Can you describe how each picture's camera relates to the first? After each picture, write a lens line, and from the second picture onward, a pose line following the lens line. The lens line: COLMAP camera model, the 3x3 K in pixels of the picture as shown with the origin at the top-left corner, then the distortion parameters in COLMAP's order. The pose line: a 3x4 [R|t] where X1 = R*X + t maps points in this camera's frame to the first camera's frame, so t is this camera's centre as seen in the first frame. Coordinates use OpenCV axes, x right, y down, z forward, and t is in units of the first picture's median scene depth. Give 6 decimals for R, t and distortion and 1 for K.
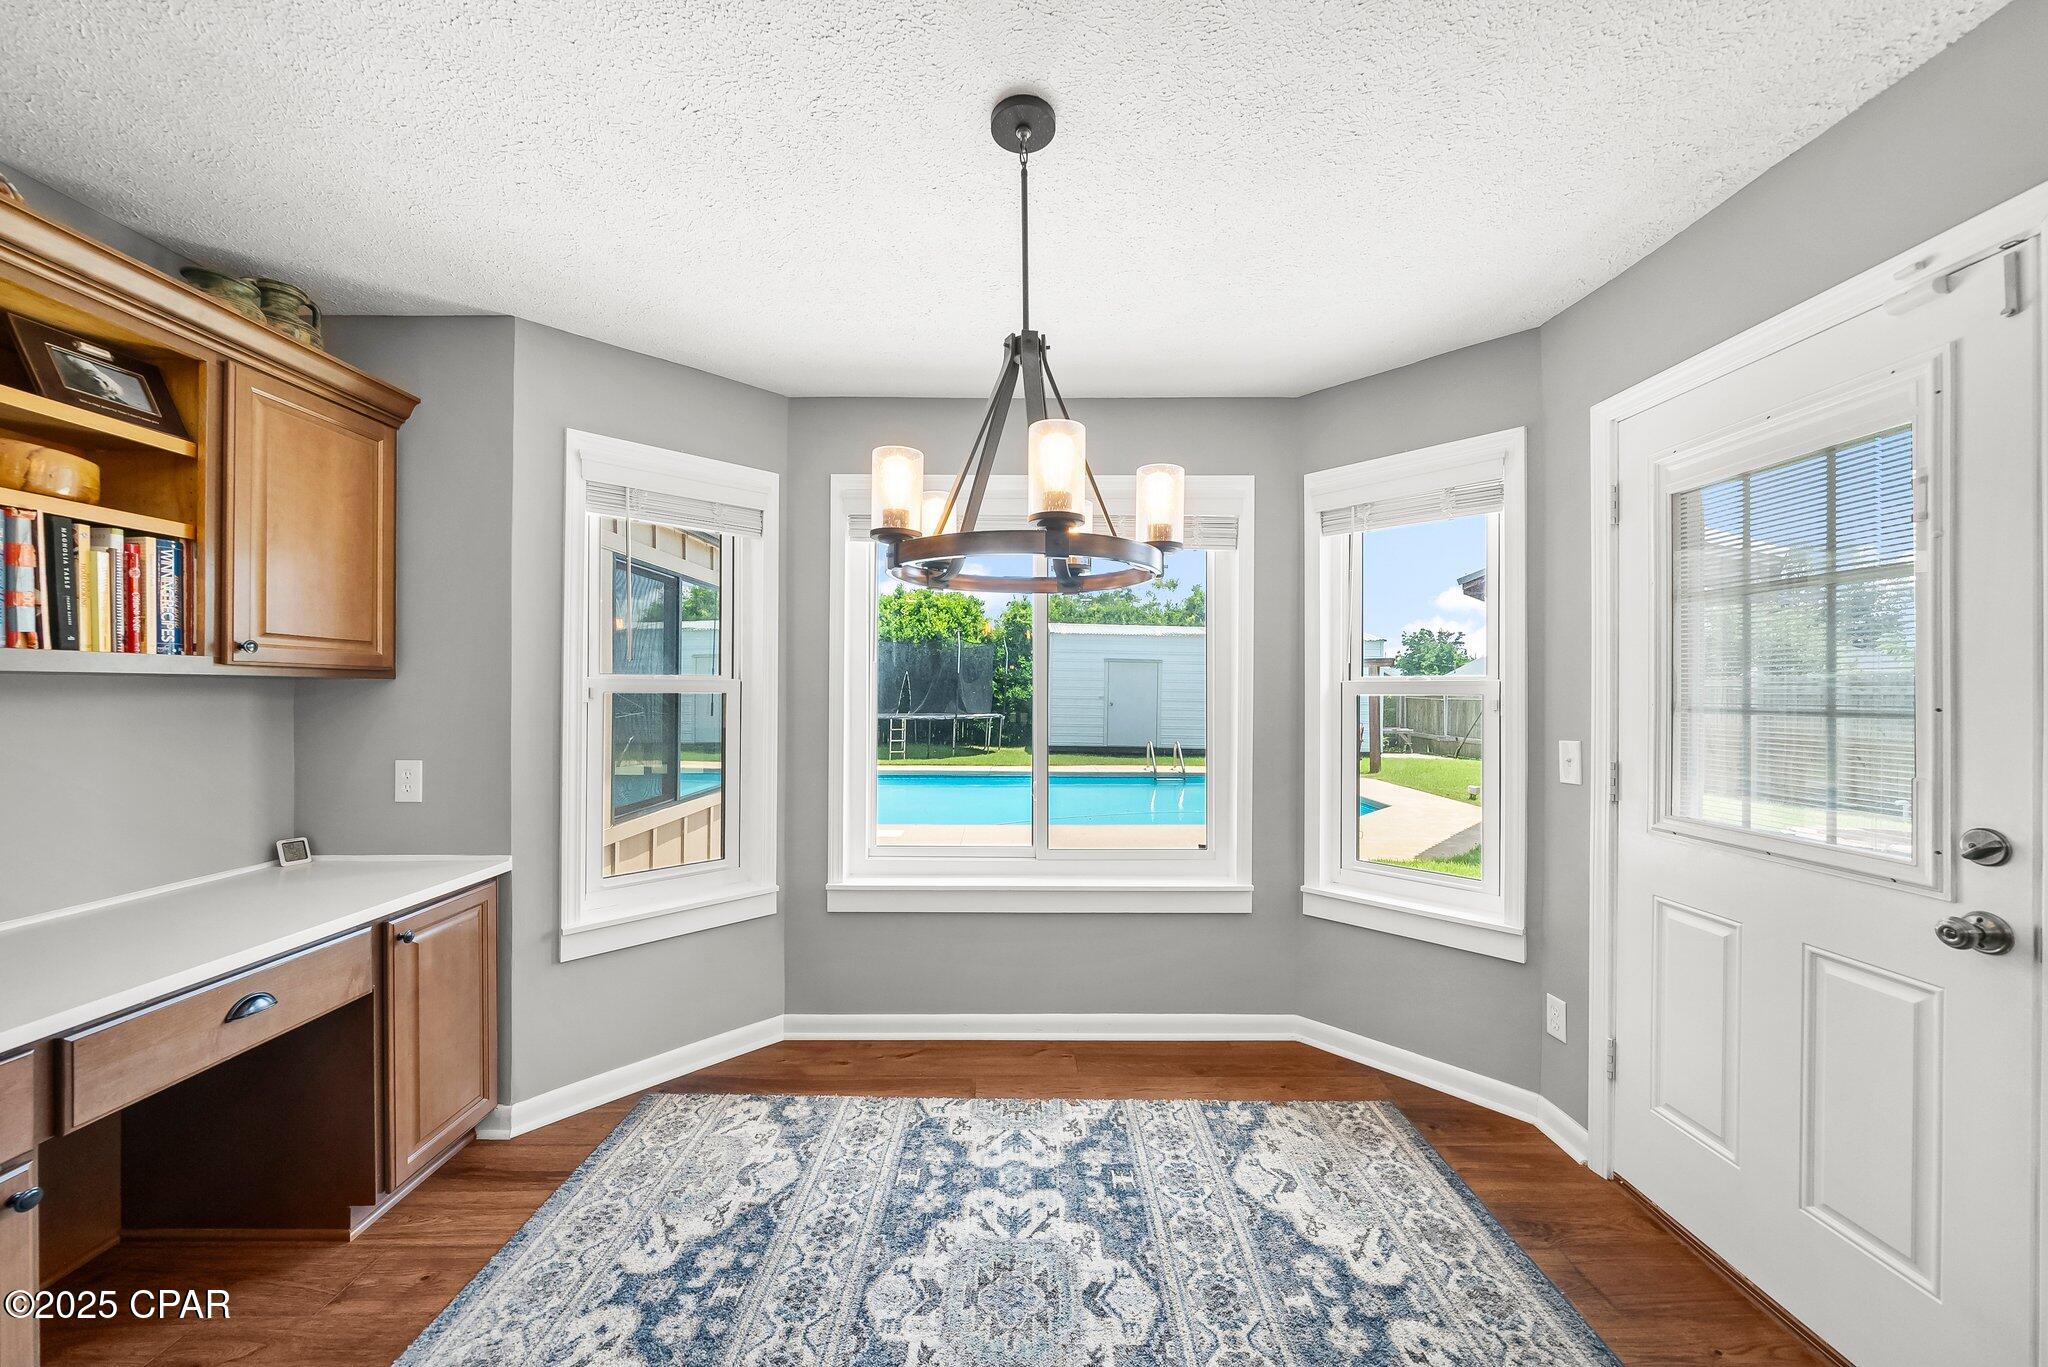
lens RADIAL K [[722.2, 0, 1023.6], [0, 722.2, 687.7], [0, 0, 1]] dist [-0.007816, 0.000229]
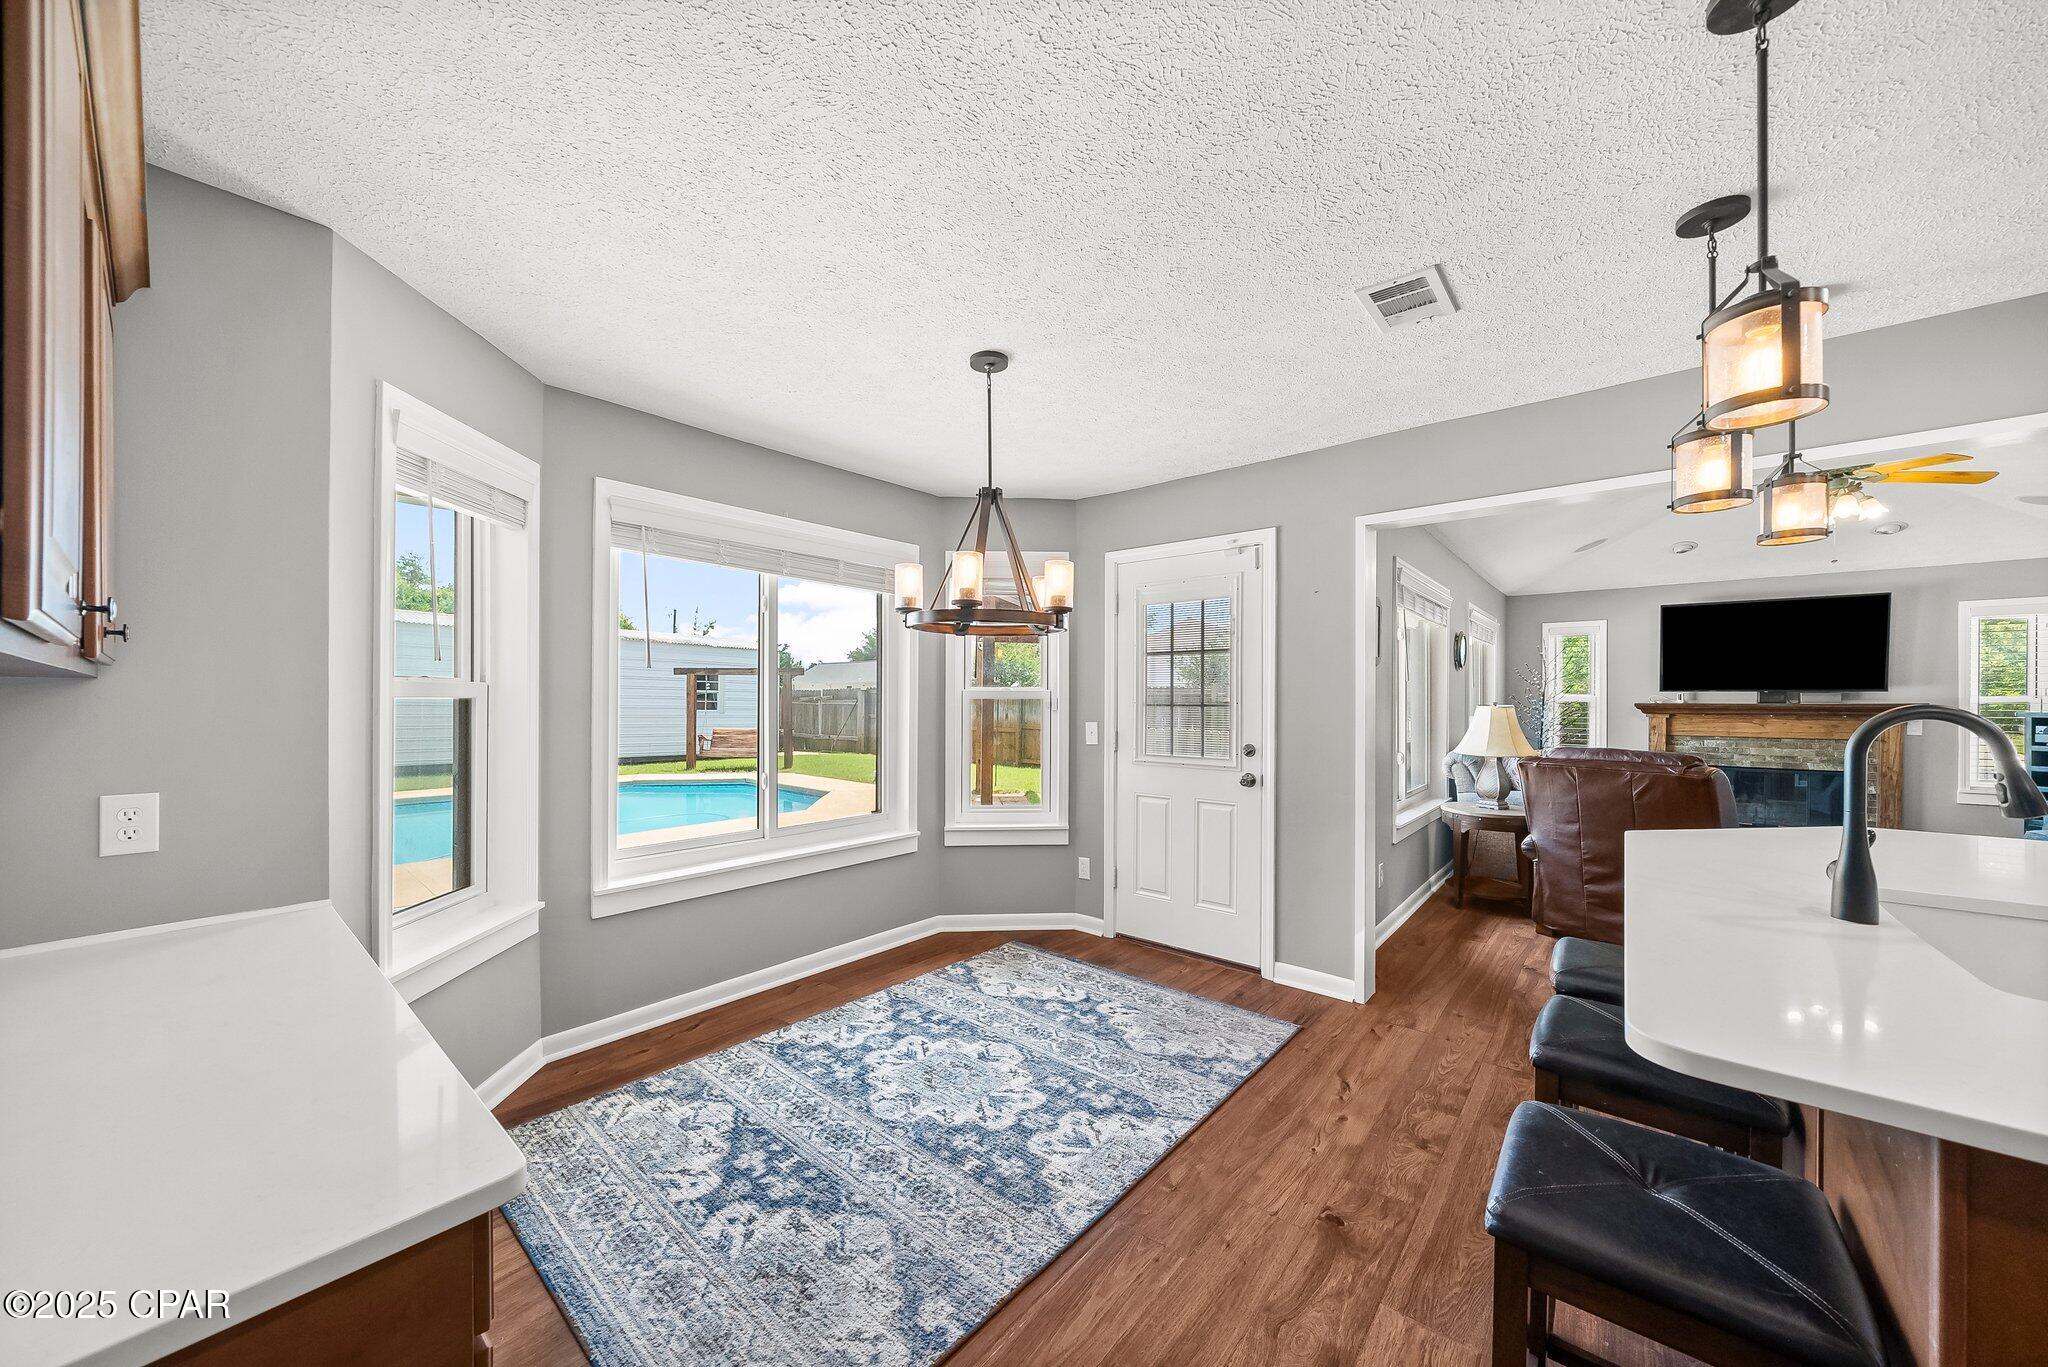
lens RADIAL K [[722.2, 0, 1020.8], [0, 722.2, 697.9], [0, 0, 1]] dist [-0.007816, 0.000229]
pose [[0.649975, -0.001040, 0.759955, -0.846039], [-0.005098, 0.999971, 0.005729, -0.001424], [-0.759938, -0.007598, 0.649951, -0.113893]]
